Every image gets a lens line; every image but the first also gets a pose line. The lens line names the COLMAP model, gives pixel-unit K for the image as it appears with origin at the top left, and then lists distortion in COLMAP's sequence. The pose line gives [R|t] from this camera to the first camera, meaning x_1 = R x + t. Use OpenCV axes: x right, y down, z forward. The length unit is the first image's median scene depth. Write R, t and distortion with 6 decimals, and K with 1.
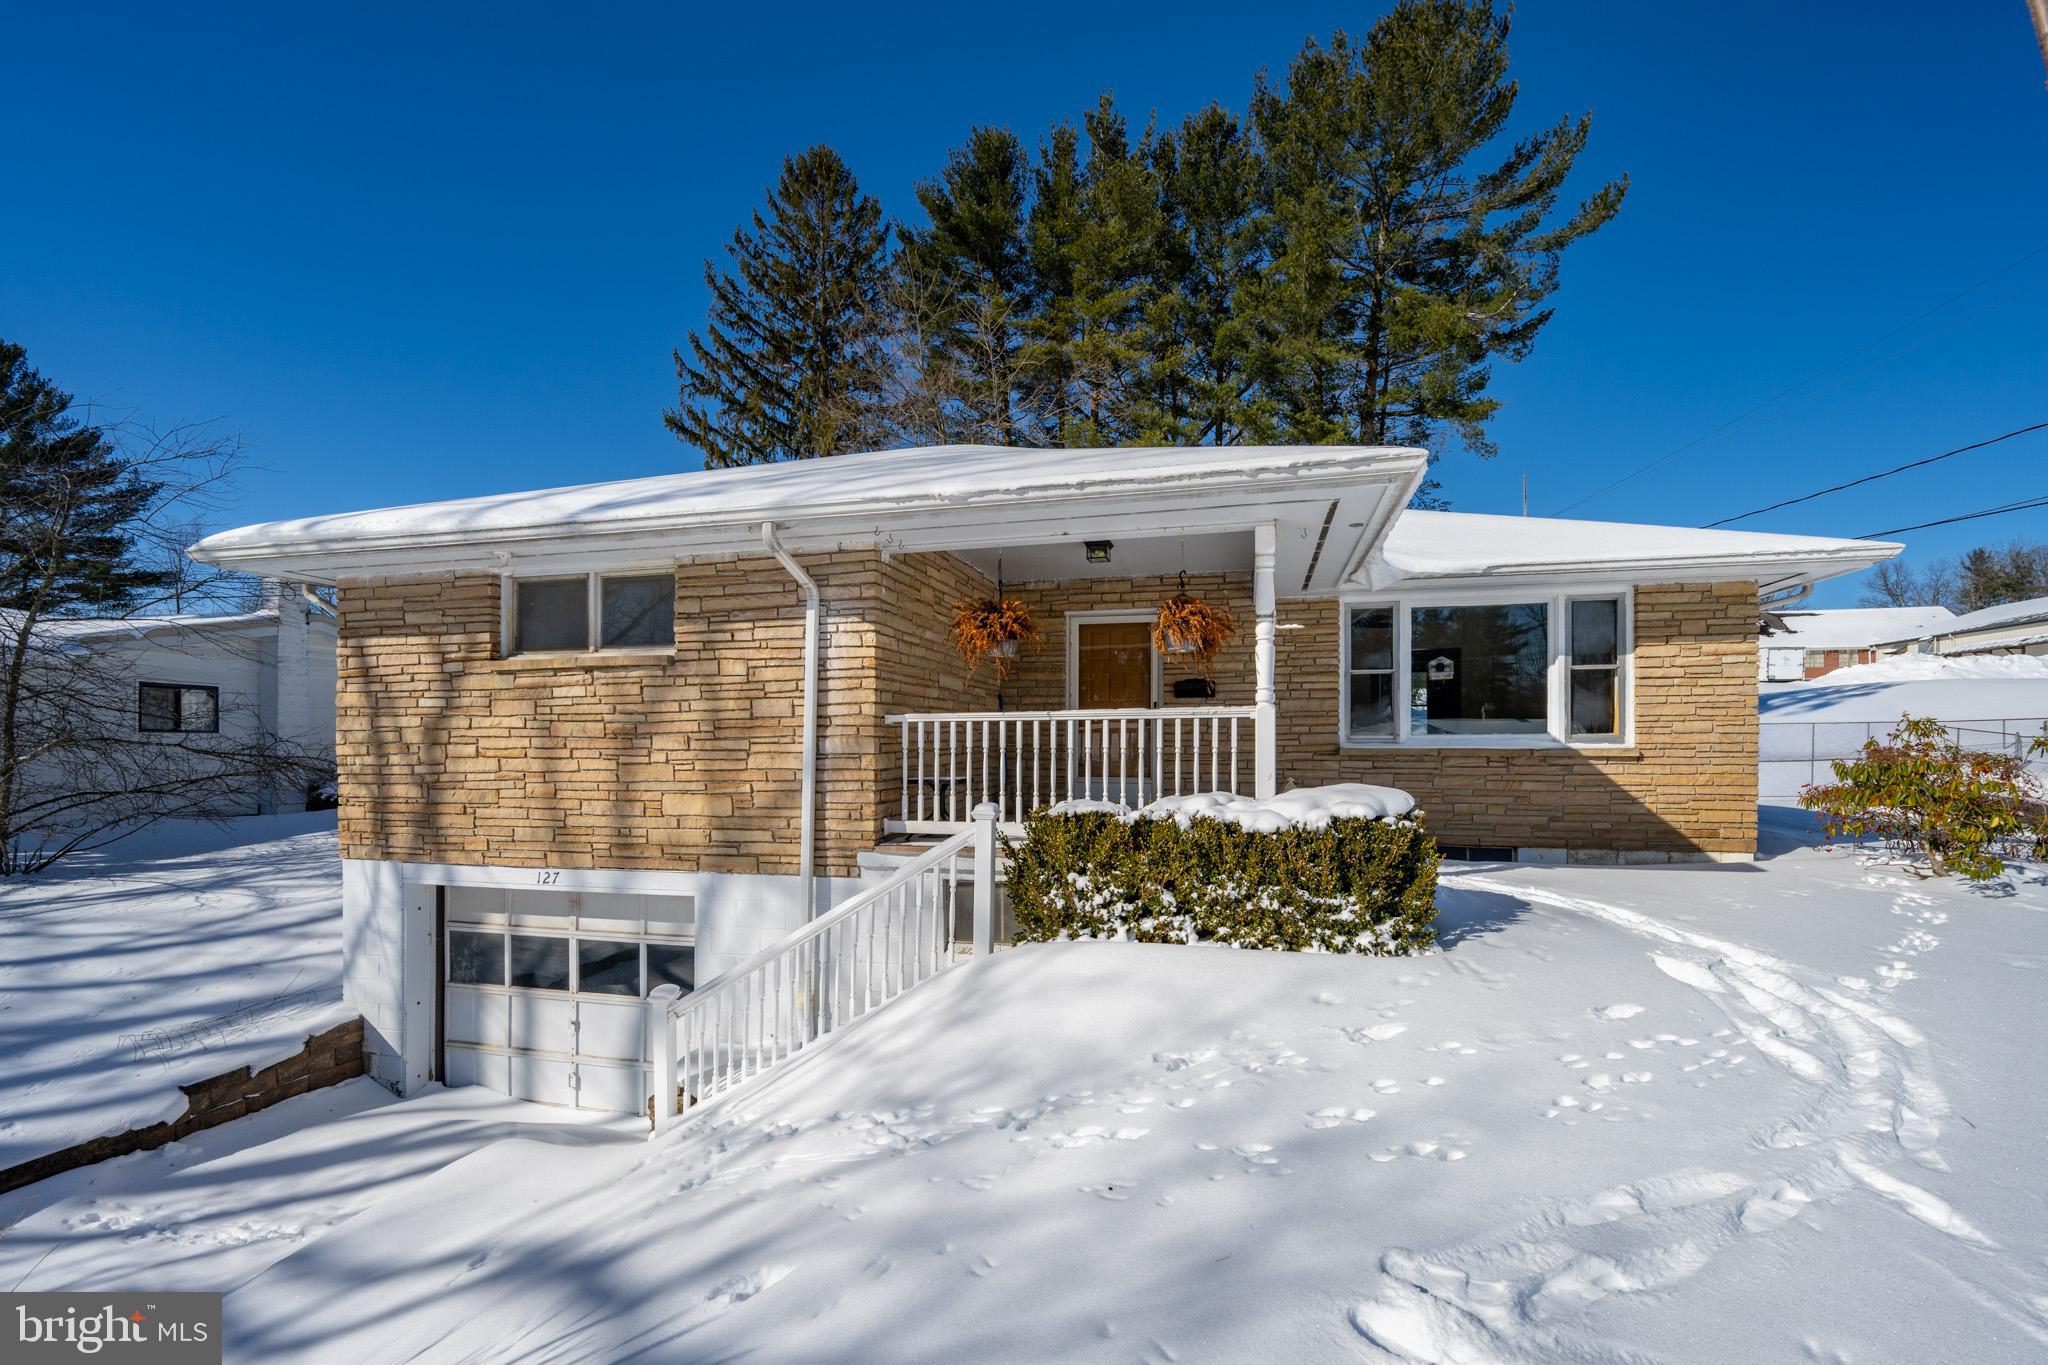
lens RADIAL K [[816.2, 0, 1026.7], [0, 816.2, 757.2], [0, 0, 1]] dist [-0.002294, -0.000219]
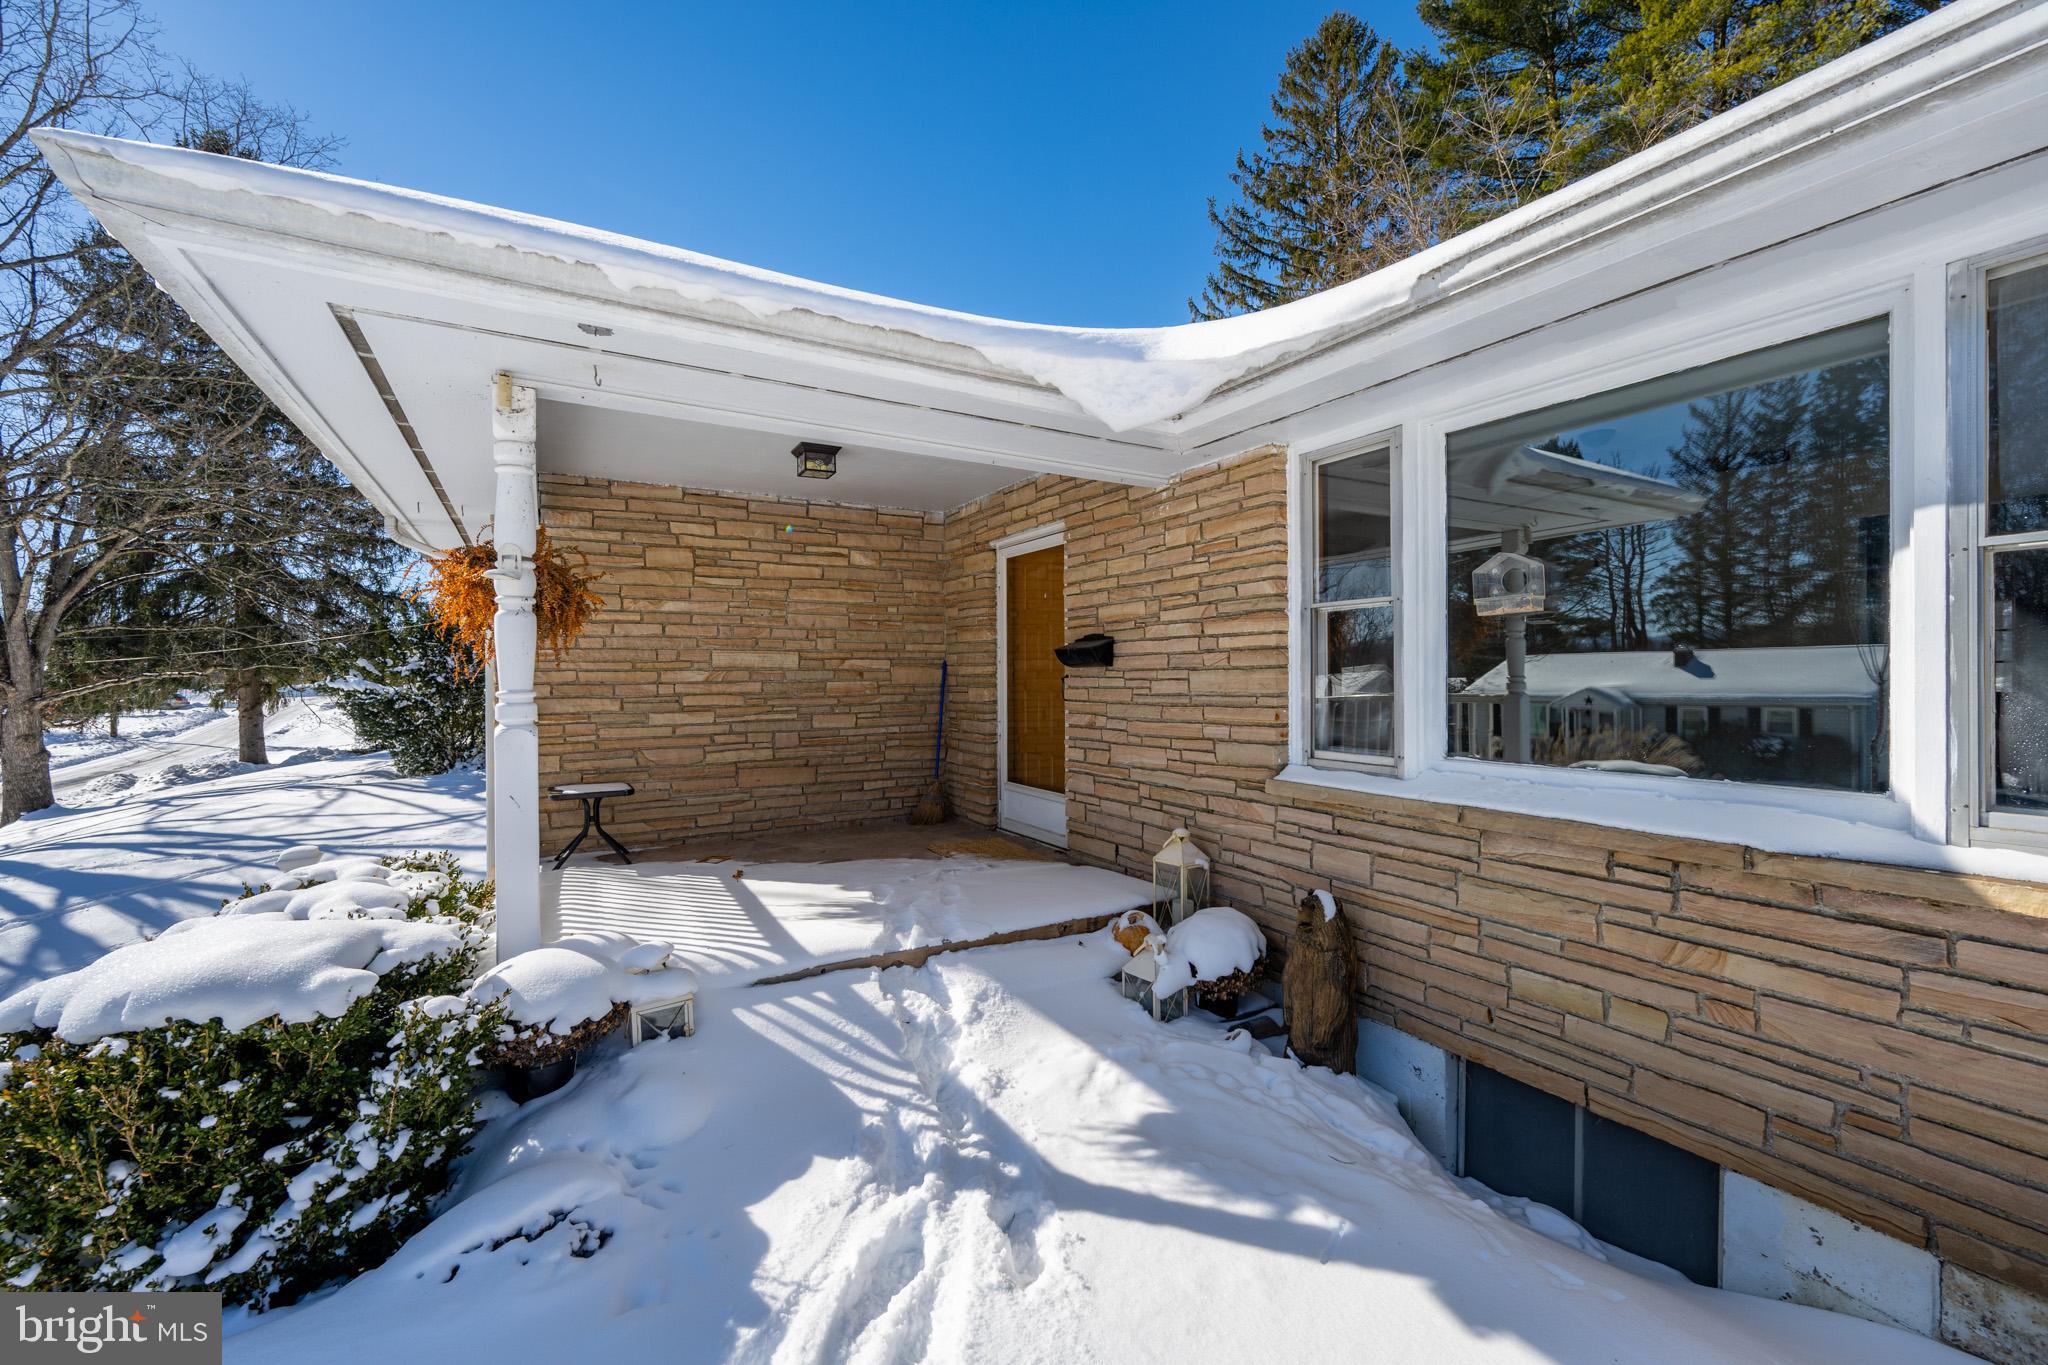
lens RADIAL K [[808.8, 0, 1024.0], [0, 808.8, 682.5], [0, 0, 1]] dist [-0.000414, -0.000021]
pose [[0.709884, -0.000204, -0.704318, 0.595822], [-0.002487, 0.999993, -0.002796, -0.061937], [0.704314, 0.003737, 0.709879, 0.577607]]
